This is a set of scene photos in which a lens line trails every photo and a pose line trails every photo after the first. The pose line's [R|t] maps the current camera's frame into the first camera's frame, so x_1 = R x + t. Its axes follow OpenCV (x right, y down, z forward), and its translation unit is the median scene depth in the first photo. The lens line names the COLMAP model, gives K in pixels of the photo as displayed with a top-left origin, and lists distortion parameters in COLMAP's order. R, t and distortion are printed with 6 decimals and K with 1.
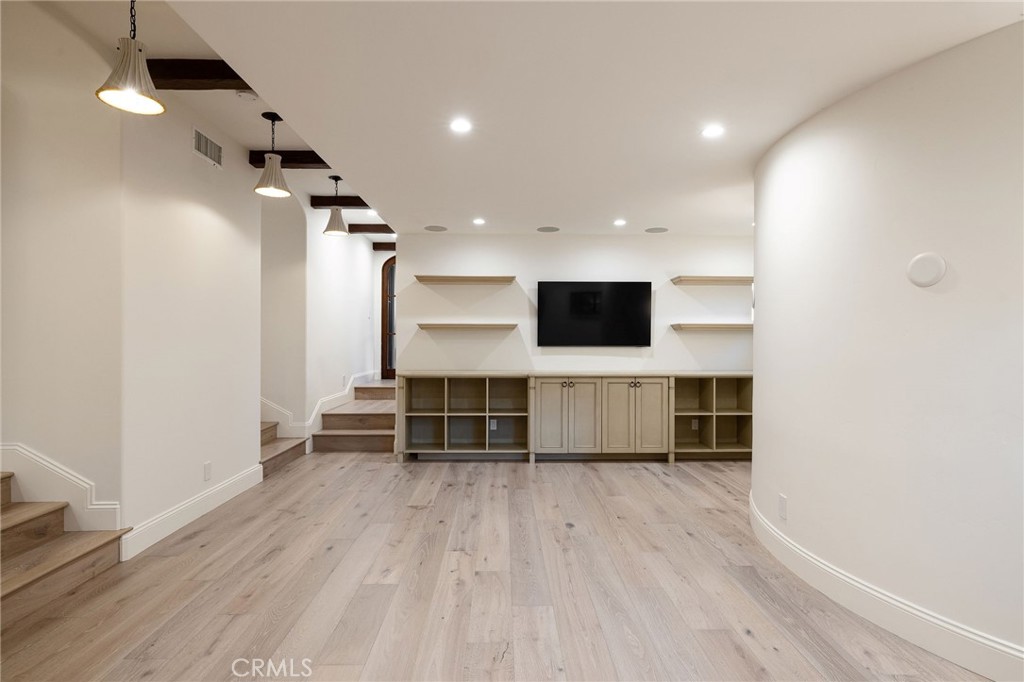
lens RADIAL K [[516.9, 0, 516.3], [0, 516.9, 339.5], [0, 0, 1]] dist [-0.007758, 0.002197]
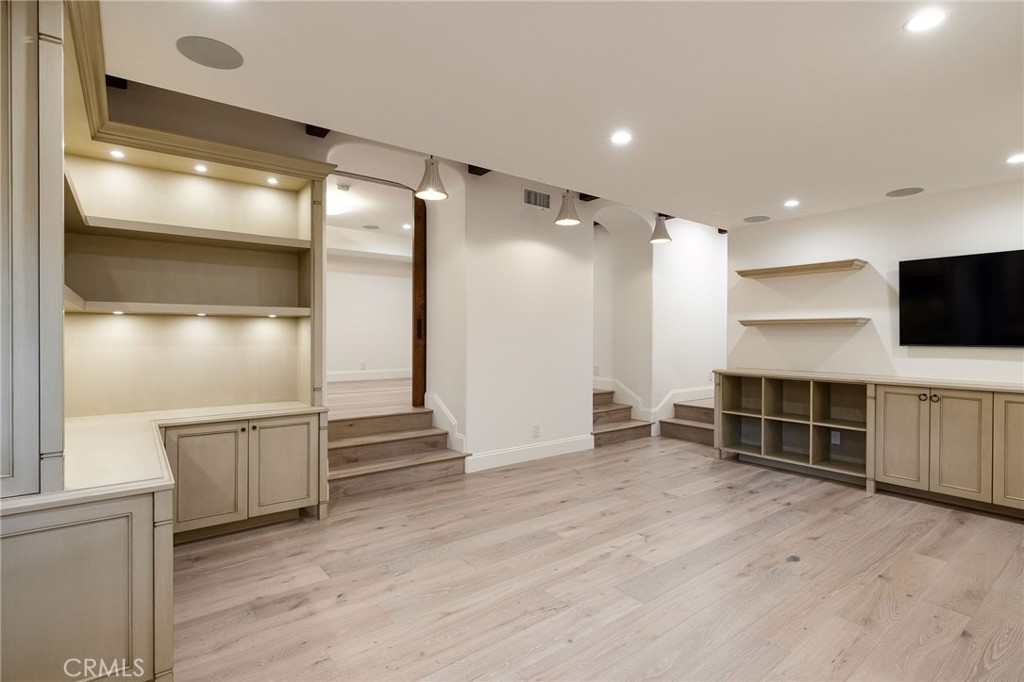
lens RADIAL K [[493.3, 0, 514.5], [0, 493.3, 339.6], [0, 0, 1]] dist [-0.005036, 0.001386]
pose [[0.595619, 0.005462, -0.803249, 0.418012], [-0.001842, 0.999984, 0.005434, 0.001715], [0.803265, -0.001757, 0.595619, 0.145764]]
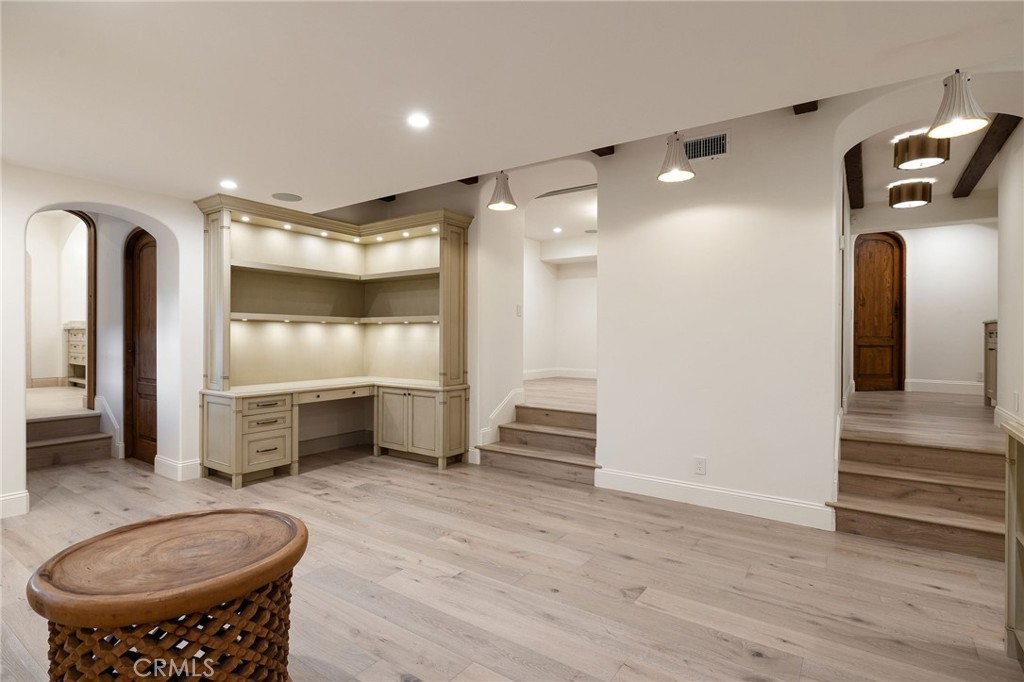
lens RADIAL K [[516.9, 0, 518.3], [0, 516.9, 336.8], [0, 0, 1]] dist [-0.007758, 0.002197]
pose [[-0.588939, -0.002894, -0.808172, 0.416779], [-0.007251, 0.999972, 0.001703, 0.000821], [0.808145, 0.006863, -0.588944, 1.241218]]
